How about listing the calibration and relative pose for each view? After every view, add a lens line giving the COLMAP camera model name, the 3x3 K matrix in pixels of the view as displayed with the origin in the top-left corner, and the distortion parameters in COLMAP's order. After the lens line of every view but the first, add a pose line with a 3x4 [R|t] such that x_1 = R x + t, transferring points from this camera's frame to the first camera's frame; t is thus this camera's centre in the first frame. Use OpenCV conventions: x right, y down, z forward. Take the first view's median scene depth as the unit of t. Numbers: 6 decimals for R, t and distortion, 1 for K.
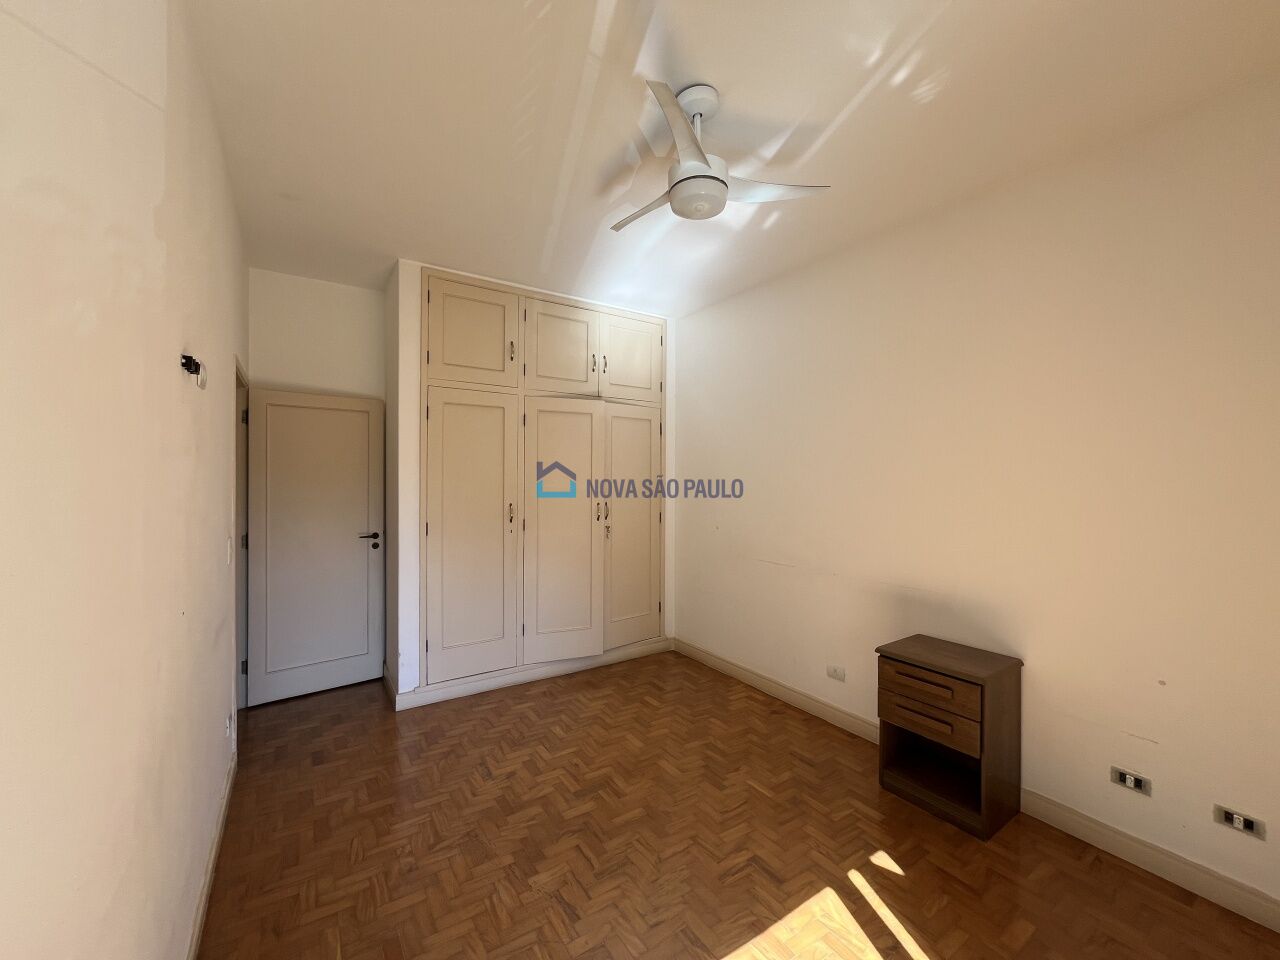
lens RADIAL K [[516.4, 0, 638.4], [0, 516.4, 476.4], [0, 0, 1]] dist [0.000033, 0.000003]
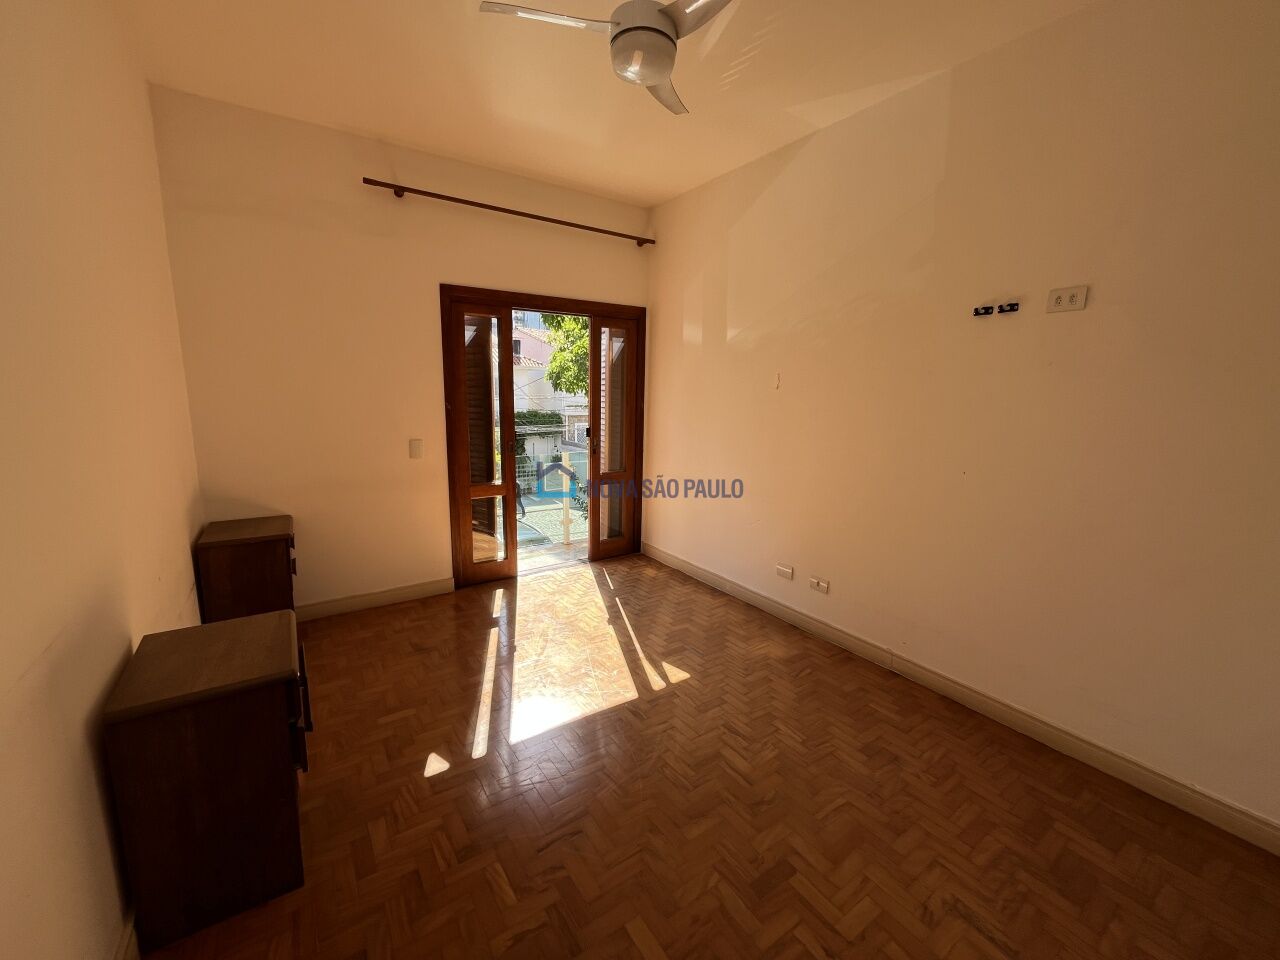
lens RADIAL K [[514.9, 0, 640.0], [0, 514.9, 480.0], [0, 0, 1]] dist [-0.000081, 0.000062]
pose [[-0.999835, -0.016727, -0.007071, 0.079333], [-0.017719, 0.983860, 0.178061, 0.009834], [0.003979, 0.178156, -0.983994, 1.463496]]
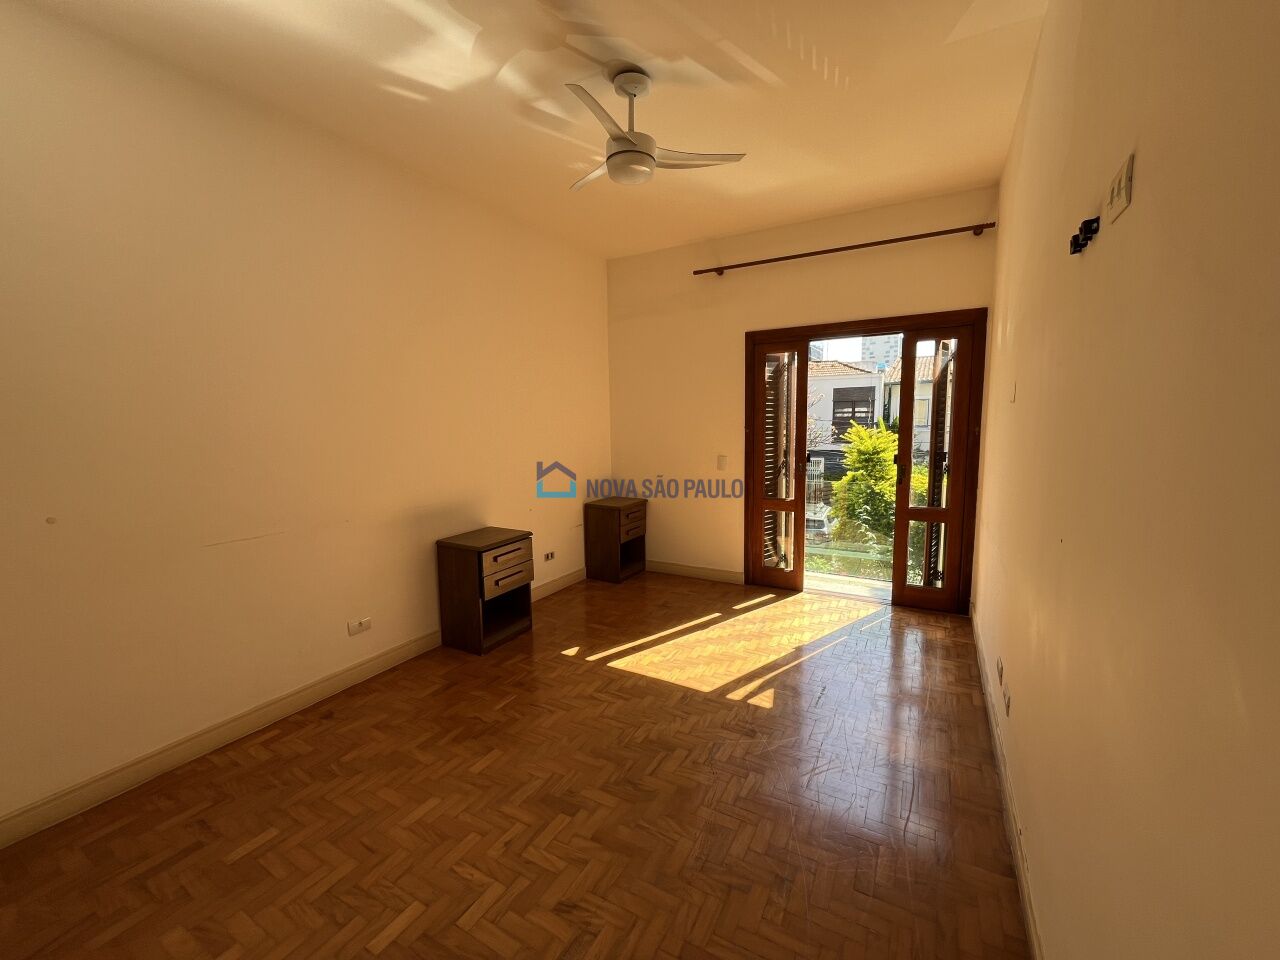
lens RADIAL K [[516.4, 0, 638.4], [0, 516.4, 476.4], [0, 0, 1]] dist [0.000033, 0.000003]
pose [[-0.450361, -0.091430, 0.888153, -0.753709], [0.015243, 0.993811, 0.110036, 0.030452], [-0.892717, 0.063094, -0.446180, 1.150158]]
